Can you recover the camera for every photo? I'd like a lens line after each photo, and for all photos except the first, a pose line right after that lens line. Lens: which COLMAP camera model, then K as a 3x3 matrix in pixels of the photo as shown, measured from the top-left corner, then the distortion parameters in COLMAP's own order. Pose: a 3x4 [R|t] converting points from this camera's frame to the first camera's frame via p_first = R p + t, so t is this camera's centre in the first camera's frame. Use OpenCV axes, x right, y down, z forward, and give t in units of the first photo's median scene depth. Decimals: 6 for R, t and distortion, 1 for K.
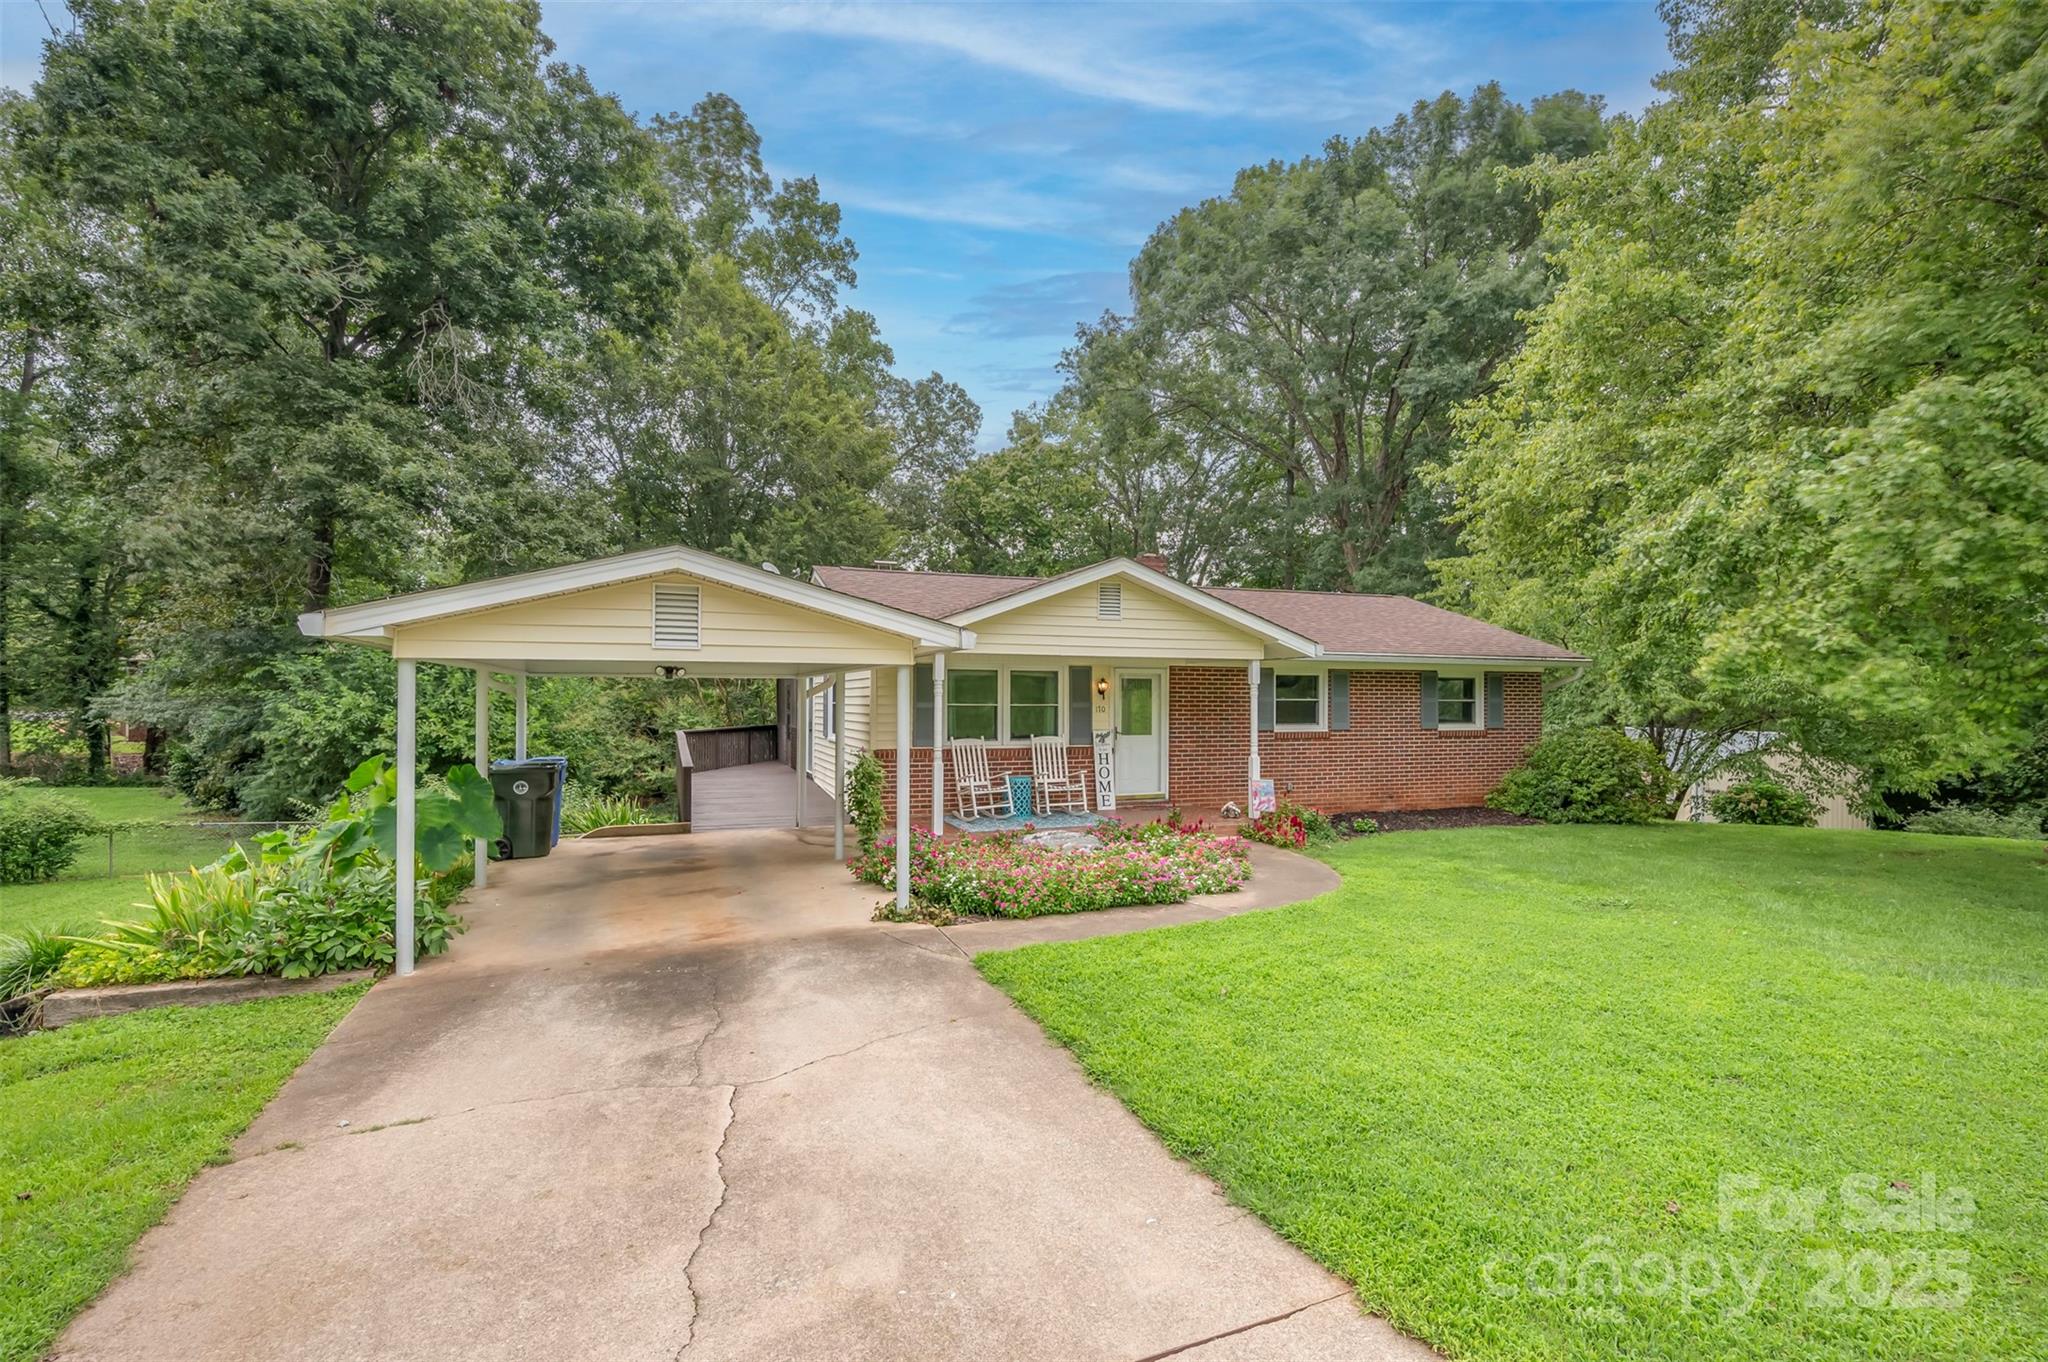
lens RADIAL K [[856.5, 0, 1034.6], [0, 856.5, 699.5], [0, 0, 1]] dist [-0.000157, -0.000013]
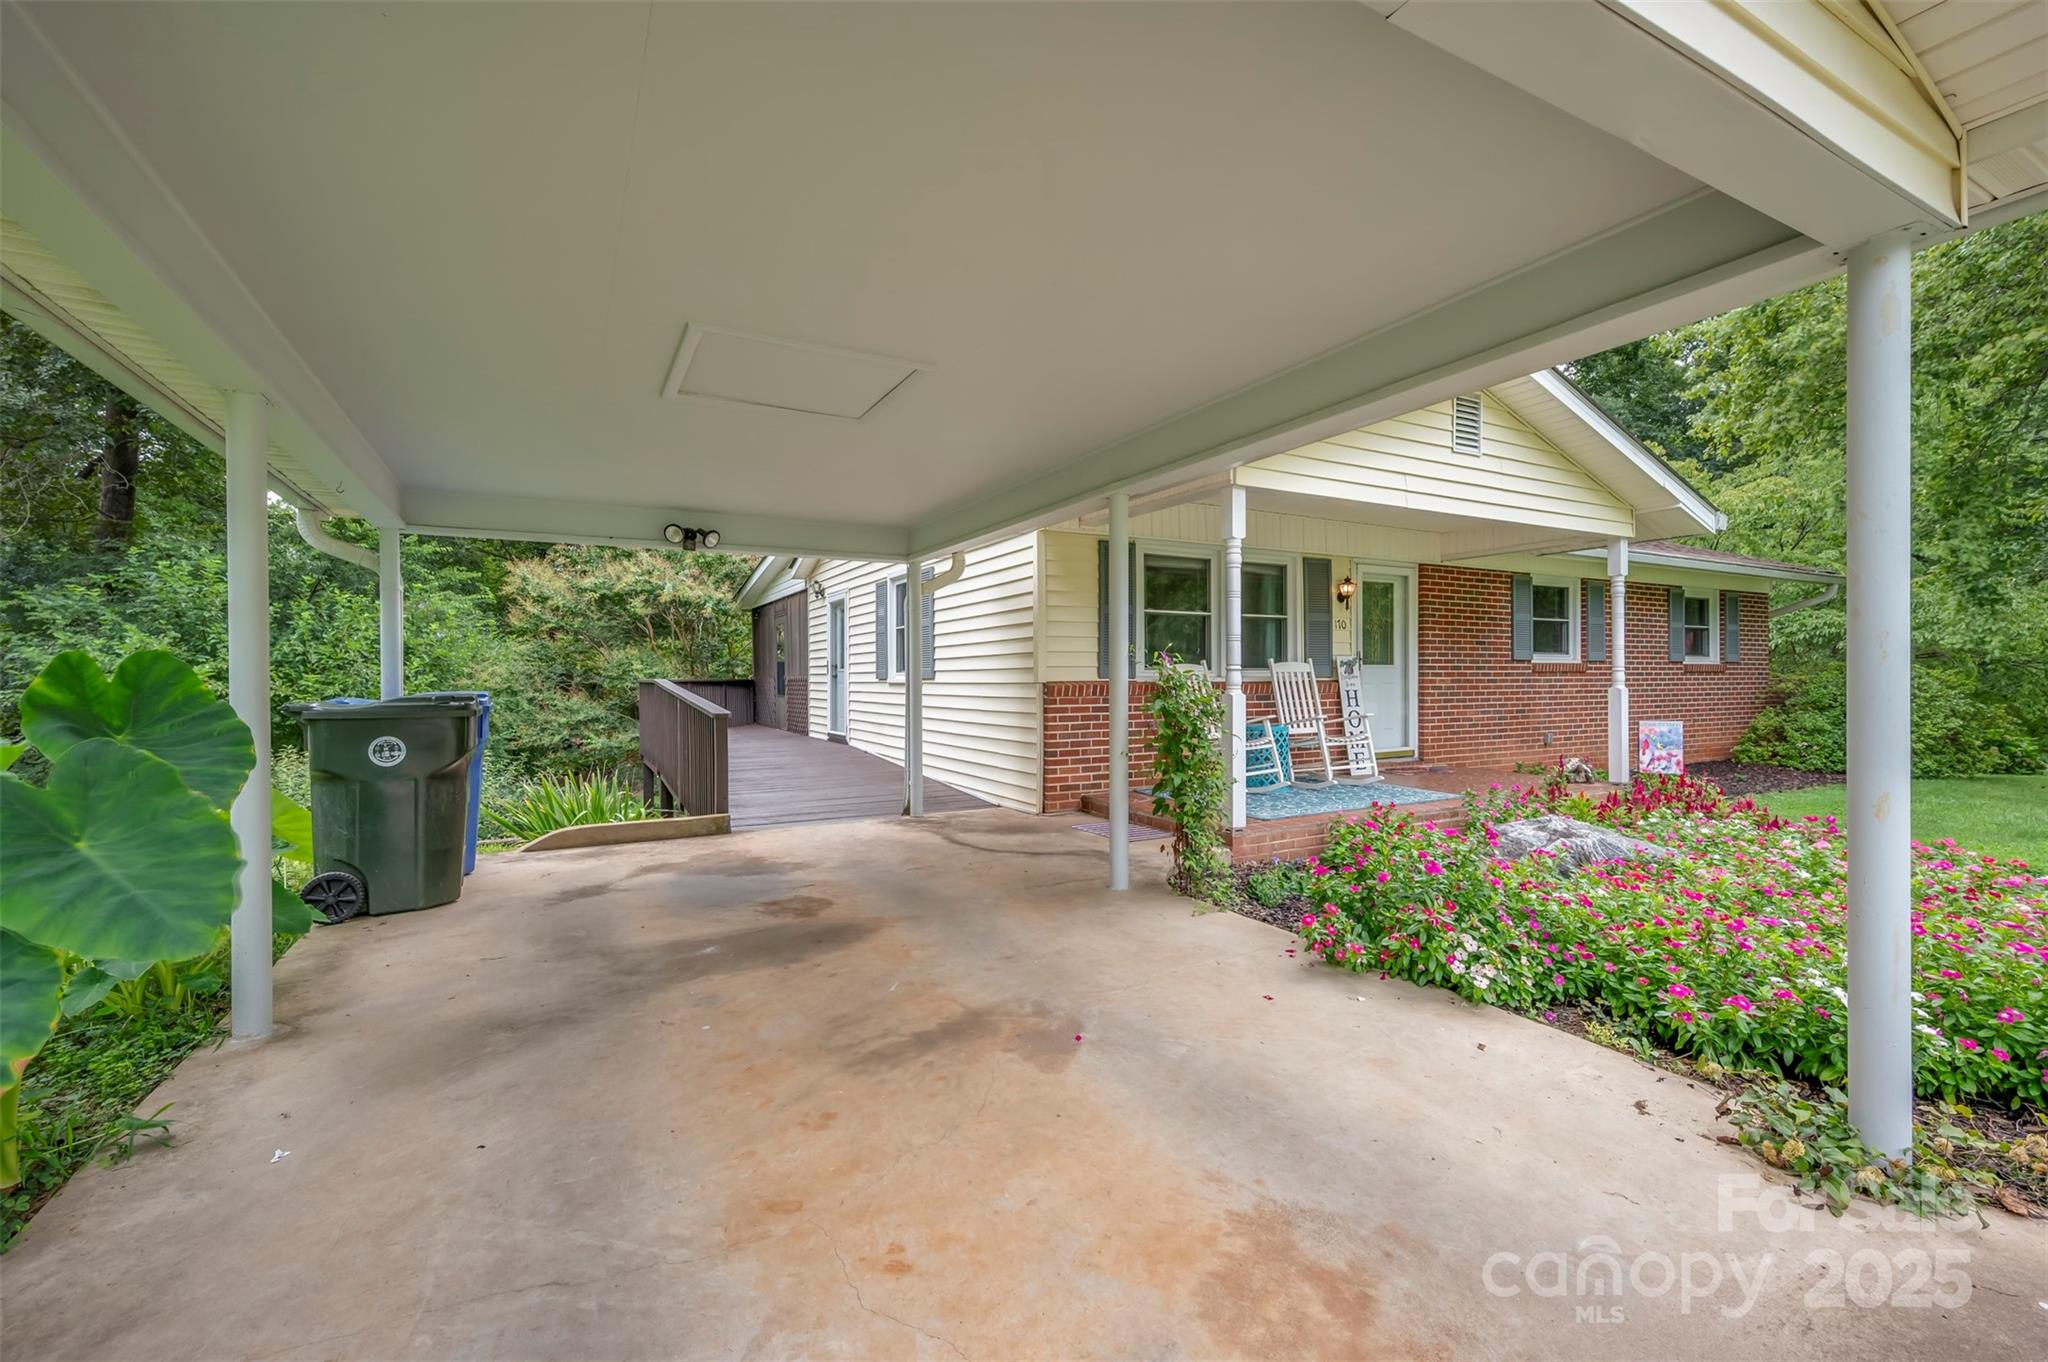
lens RADIAL K [[803.1, 0, 1031.8], [0, 803.1, 684.6], [0, 0, 1]] dist [0.000703, -0.000201]
pose [[0.992988, -0.009473, 0.117835, -0.209761], [0.008135, 0.999897, 0.011836, 0.043332], [-0.117935, -0.010794, 0.992963, 0.362148]]
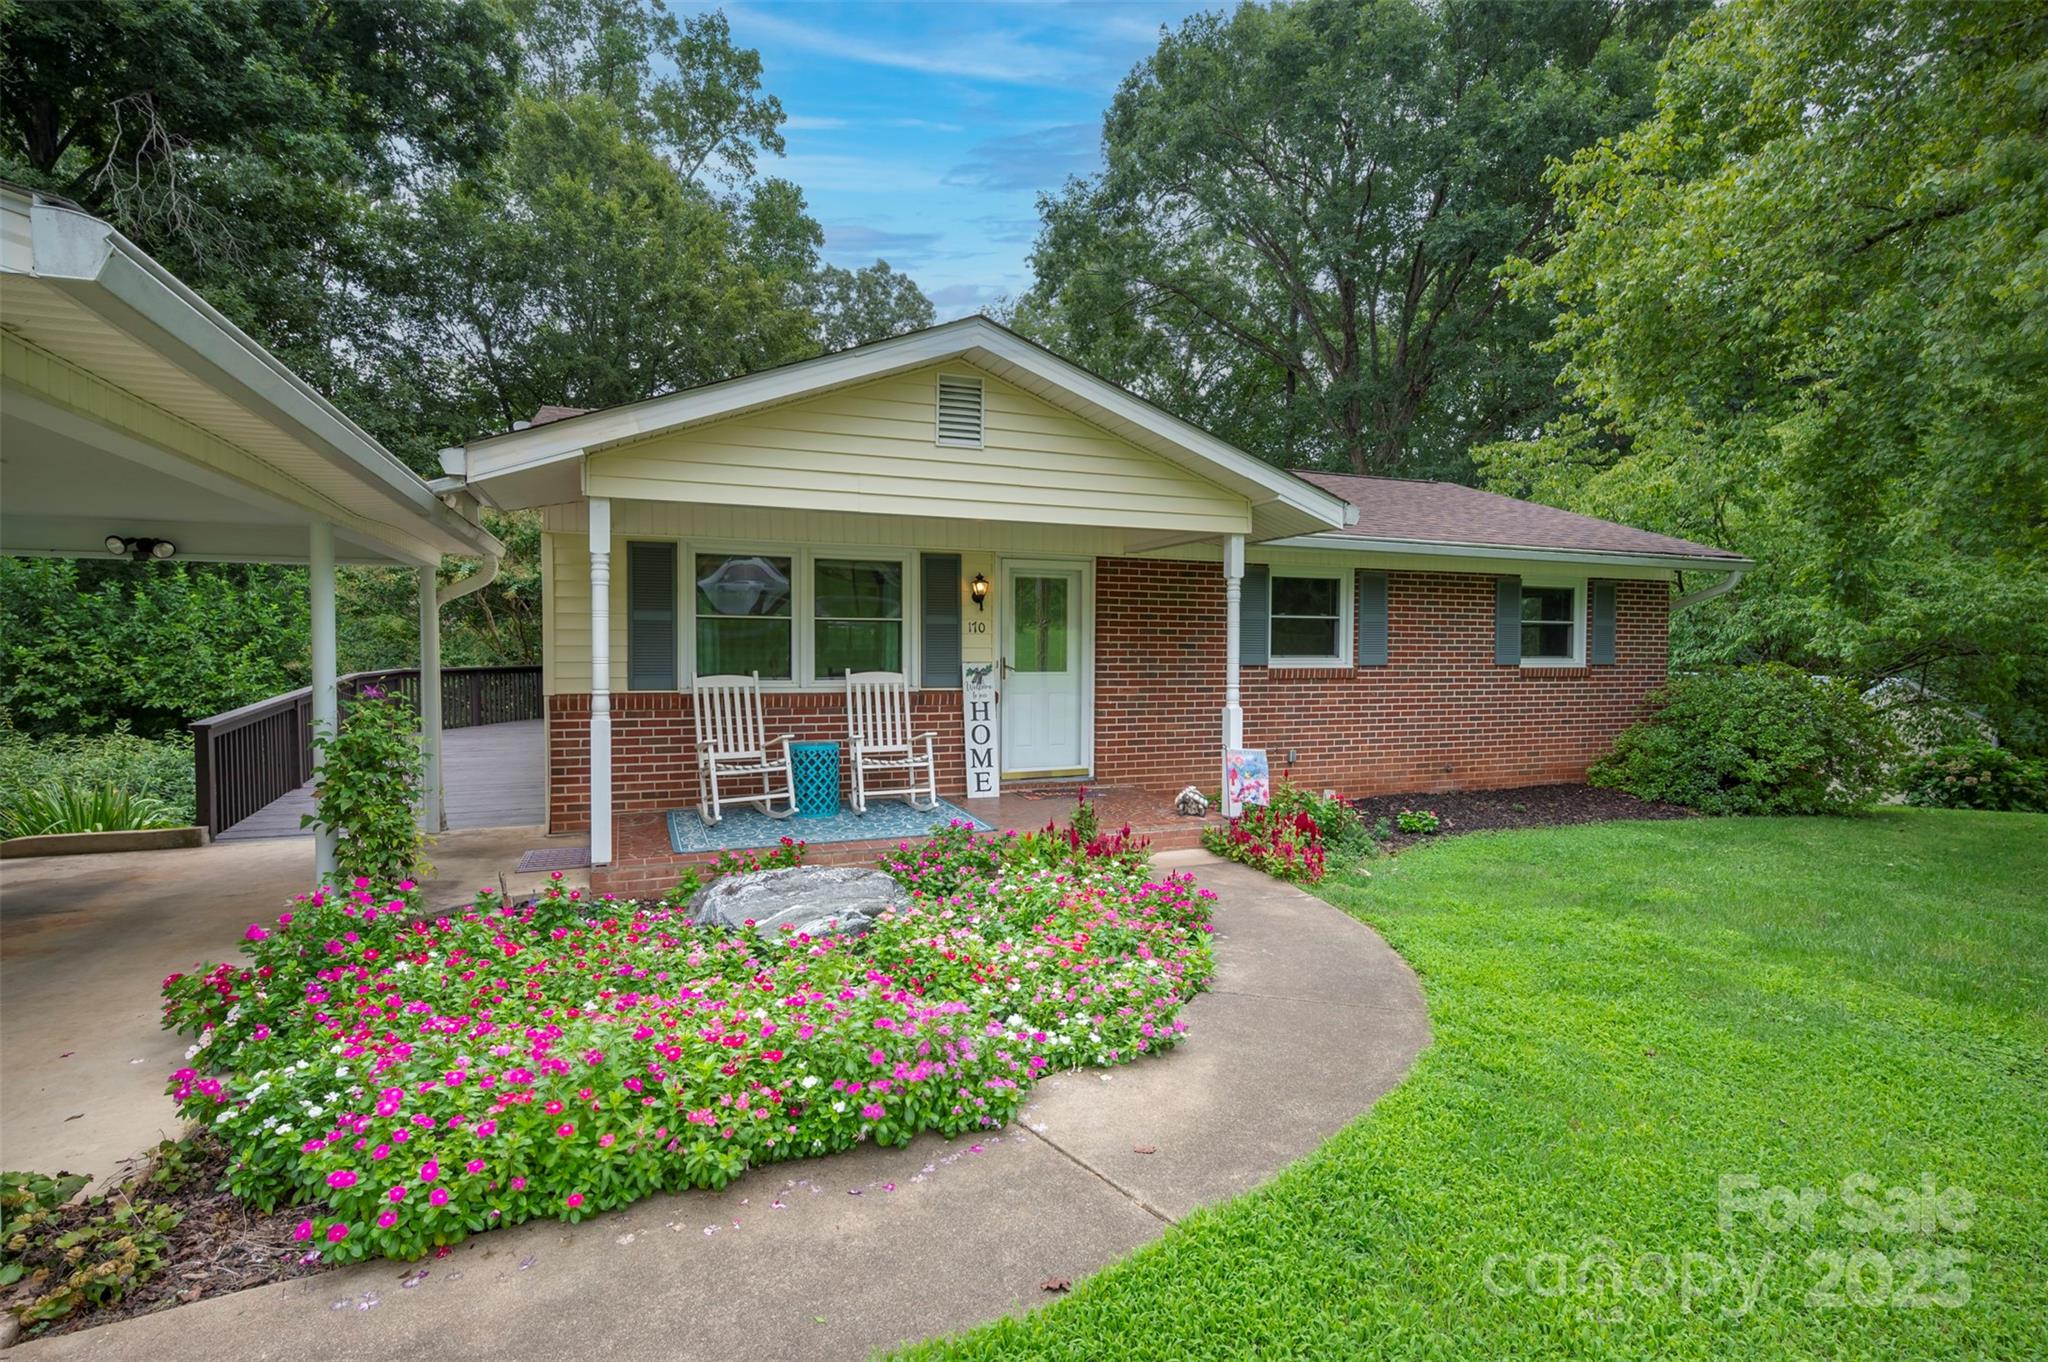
lens RADIAL K [[920.5, 0, 1024.0], [0, 920.5, 681.0], [0, 0, 1]] dist [-0.002225, -0.000590]
pose [[0.999916, 0.000938, 0.012931, 0.090152], [-0.001423, 0.999295, 0.037523, 0.021555], [-0.012887, -0.037538, 0.999212, 0.321593]]
